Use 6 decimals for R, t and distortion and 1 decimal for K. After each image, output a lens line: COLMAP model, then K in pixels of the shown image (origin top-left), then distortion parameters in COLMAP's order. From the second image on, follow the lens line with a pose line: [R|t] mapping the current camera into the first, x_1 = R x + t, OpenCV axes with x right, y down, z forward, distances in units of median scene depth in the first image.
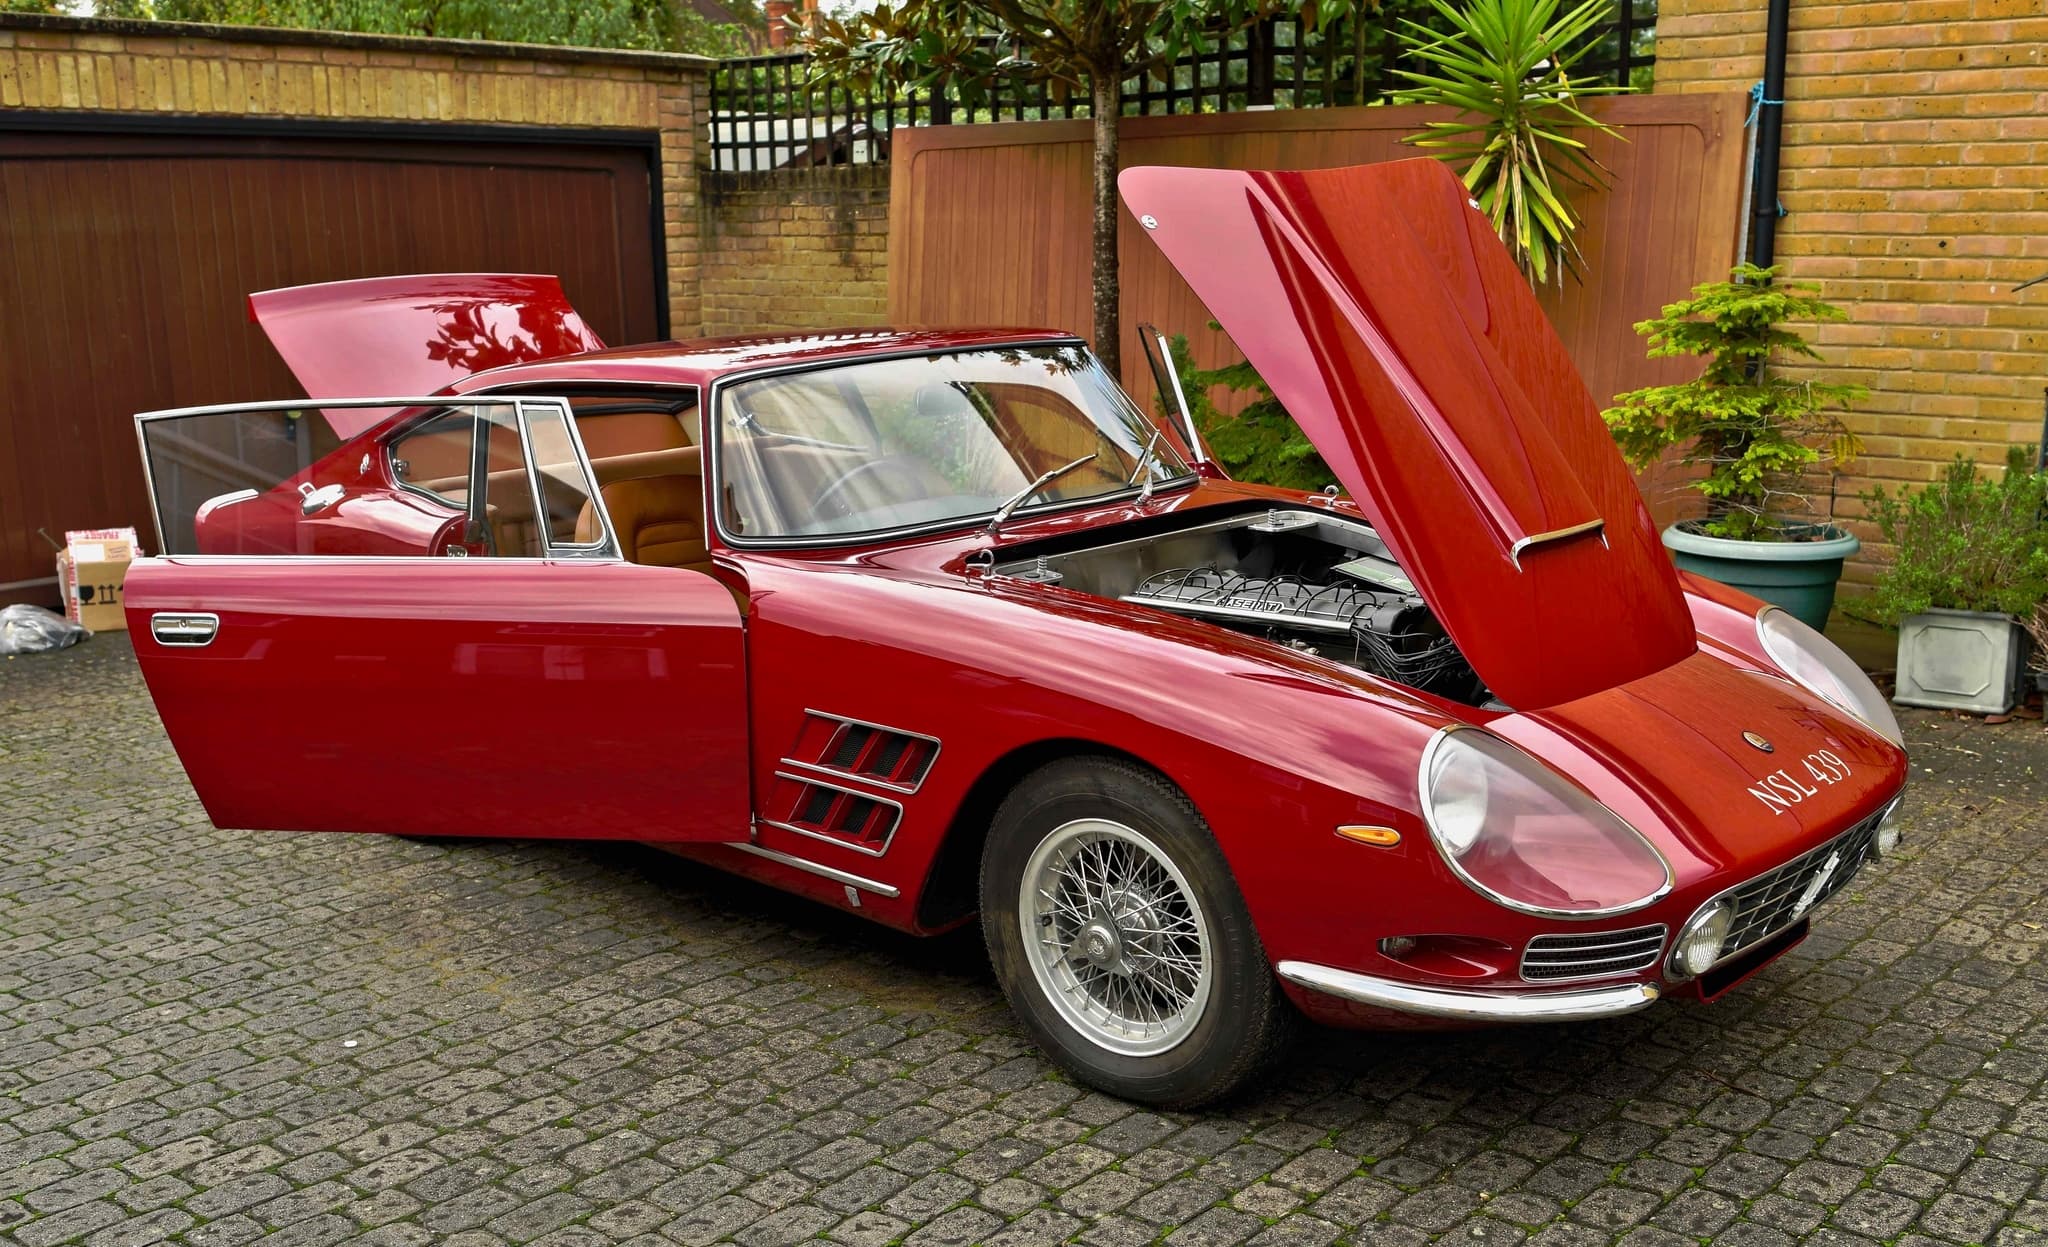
lens RADIAL K [[2051.0, 0, 1032.4], [0, 2051.0, 617.9], [0, 0, 1]] dist [-0.019255, 0.000000]
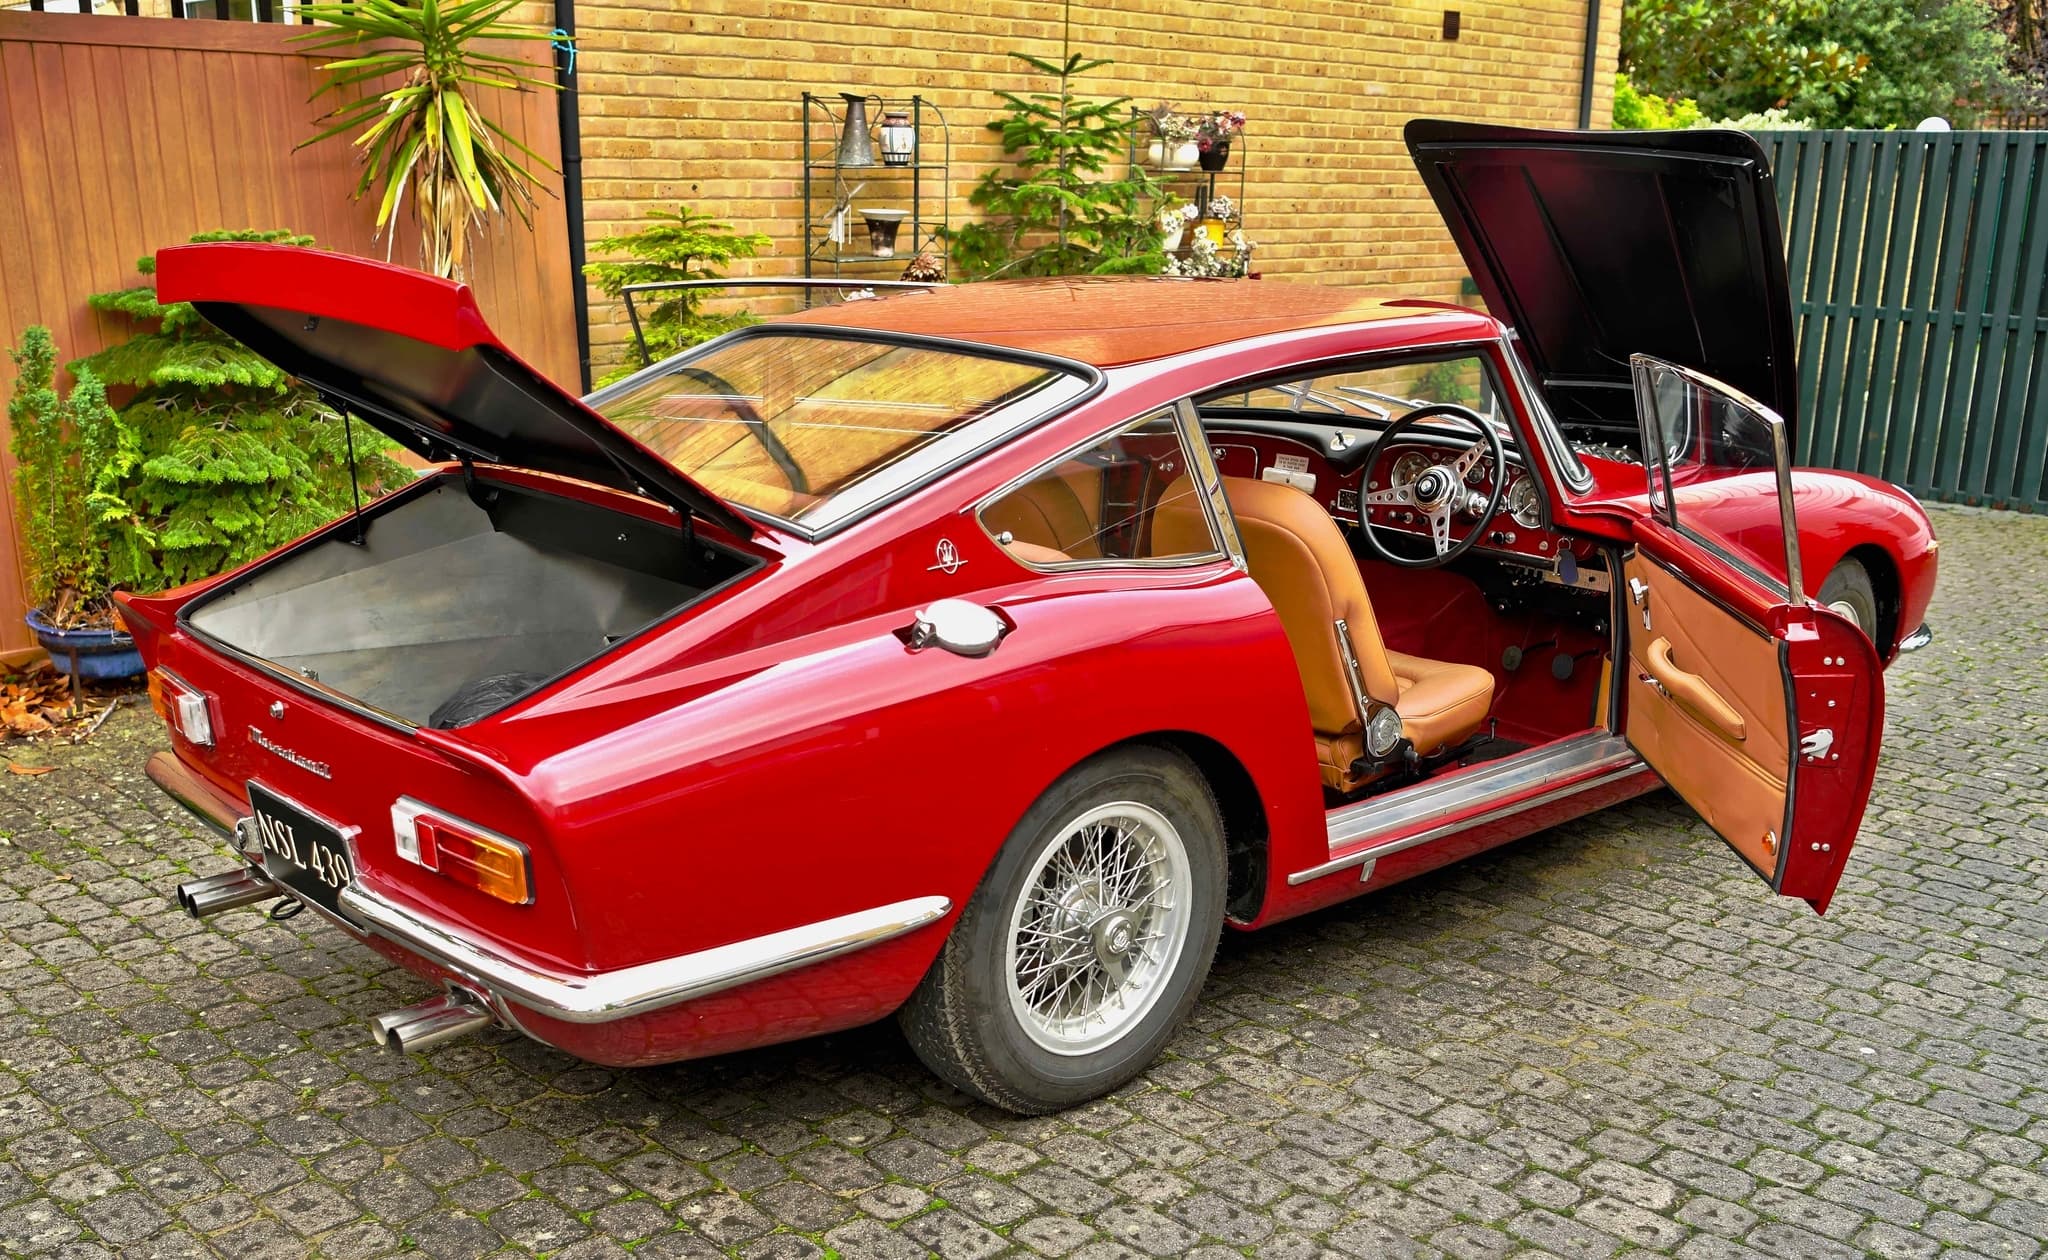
lens RADIAL K [[2051.0, 0, 1031.2], [0, 2051.0, 638.8], [0, 0, 1]] dist [-0.019255, 0.000000]
pose [[0.088108, -0.215420, 0.972539, -0.714748], [0.188756, 0.962257, 0.196042, -0.129671], [-0.978063, 0.166299, 0.125444, 0.716754]]
